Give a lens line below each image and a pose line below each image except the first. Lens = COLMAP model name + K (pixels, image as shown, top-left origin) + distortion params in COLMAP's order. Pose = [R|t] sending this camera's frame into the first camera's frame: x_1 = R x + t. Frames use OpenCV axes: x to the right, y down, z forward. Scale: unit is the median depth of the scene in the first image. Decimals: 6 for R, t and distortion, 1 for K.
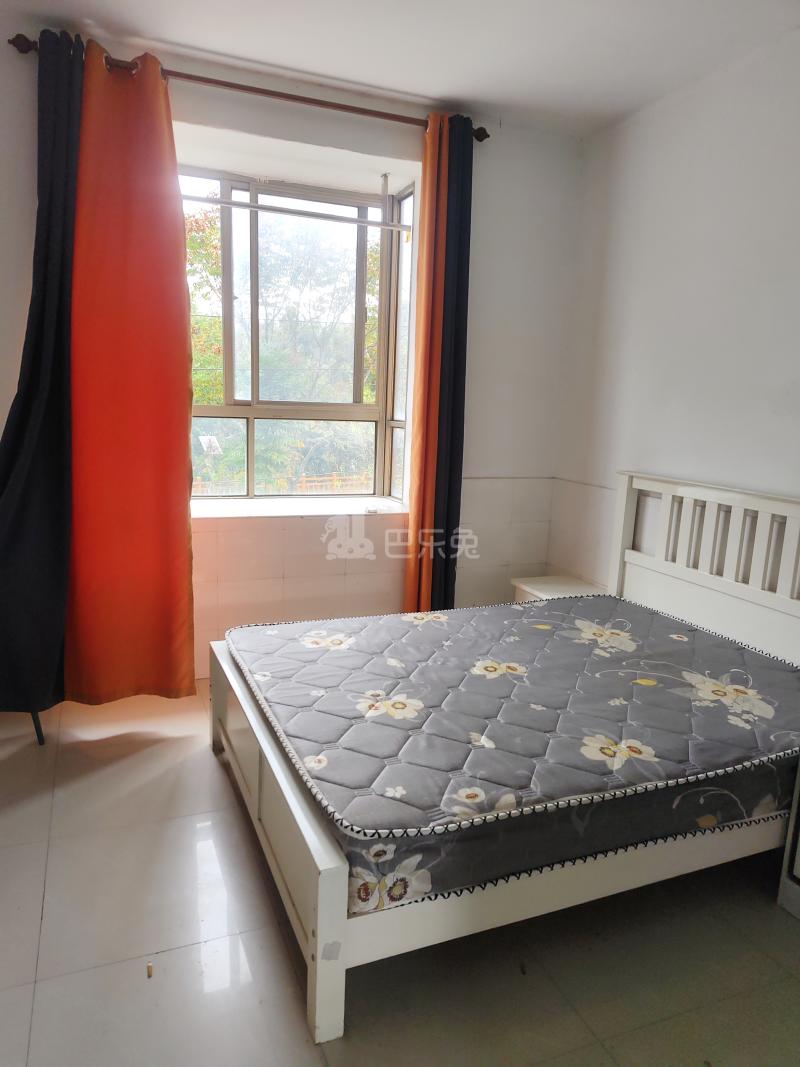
lens RADIAL K [[724.8, 0, 383.7], [0, 724.8, 545.9], [0, 0, 1]] dist [0.037683, -0.026655]
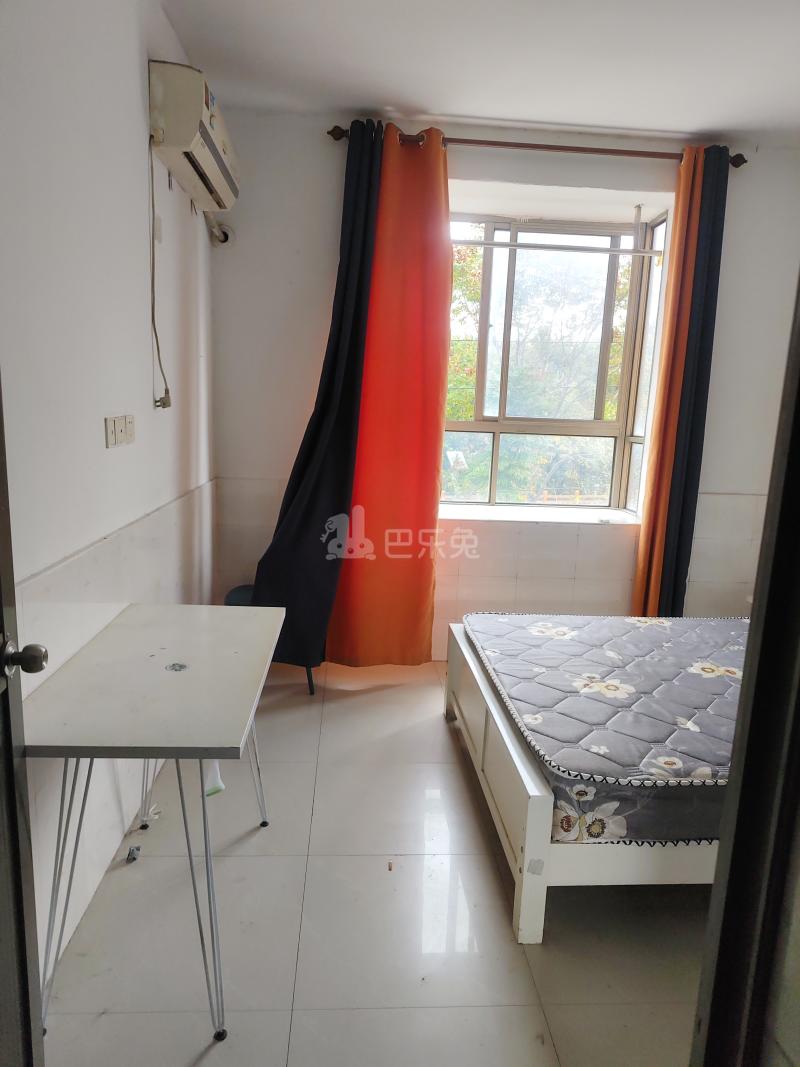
lens RADIAL K [[721.0, 0, 392.7], [0, 721.0, 547.1], [0, 0, 1]] dist [0.034391, -0.000597]
pose [[0.949255, 0.059746, -0.308781, 0.024783], [-0.066140, 0.997757, -0.010273, 0.029106], [0.307474, 0.030174, 0.951078, -0.134349]]
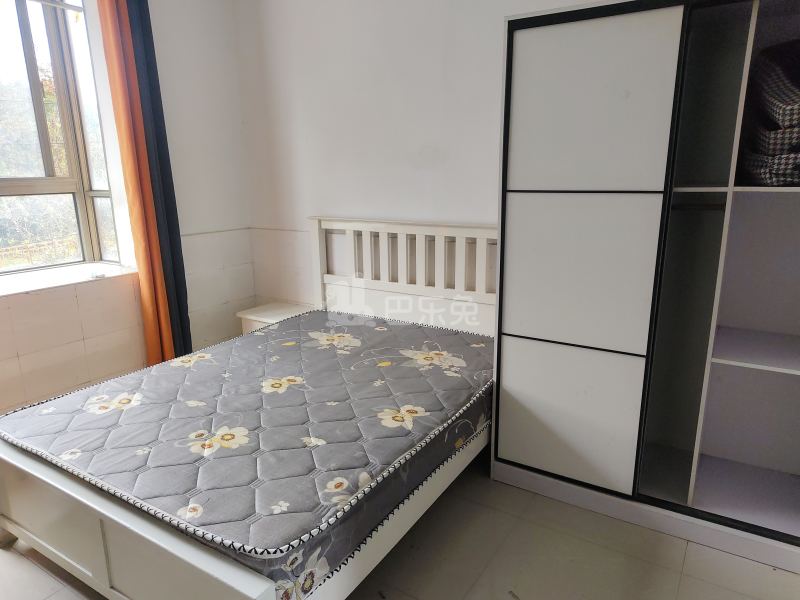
lens RADIAL K [[543.4, 0, 402.7], [0, 543.4, 306.5], [0, 0, 1]] dist [0.037683, -0.026655]
pose [[0.808178, -0.189476, 0.557626, -0.154091], [0.159160, 0.981870, 0.102956, -0.021624], [-0.567024, 0.005545, 0.823682, 0.101776]]
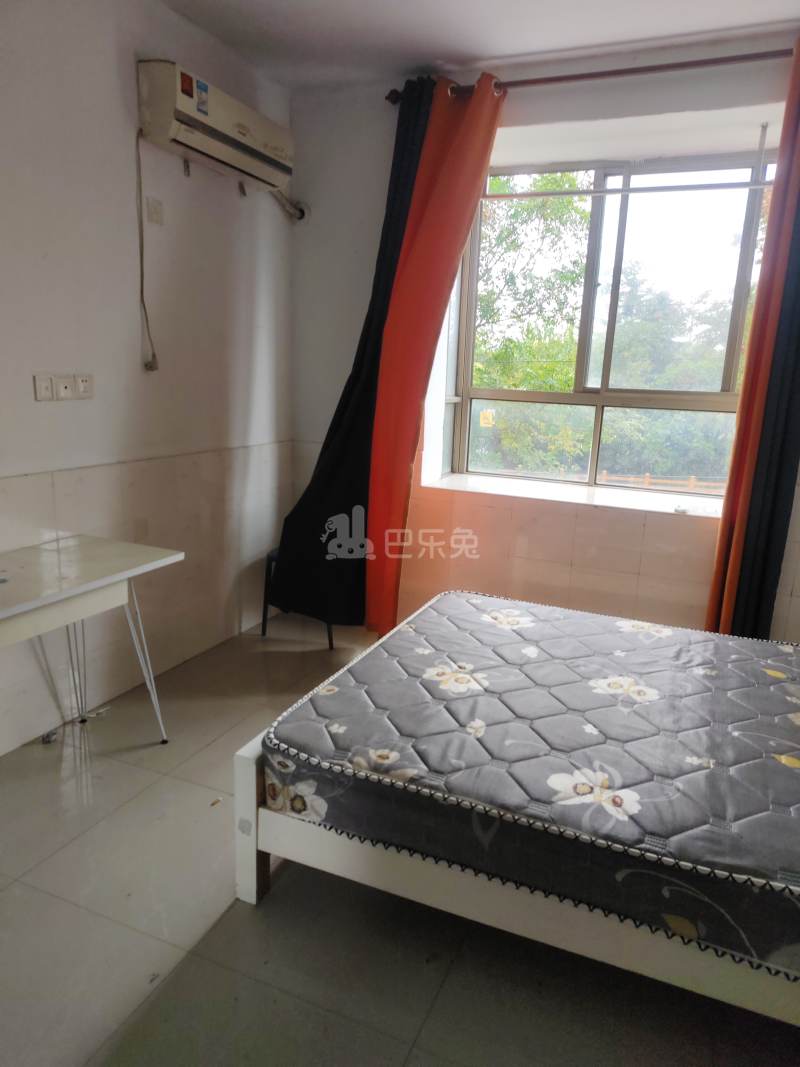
lens RADIAL K [[715.5, 0, 403.8], [0, 715.5, 551.7], [0, 0, 1]] dist [0.017691, -0.001779]
pose [[0.710764, 0.166060, -0.683549, 0.481588], [-0.157393, 0.984642, 0.075548, -0.015577], [0.685596, 0.053889, 0.725985, 0.160631]]
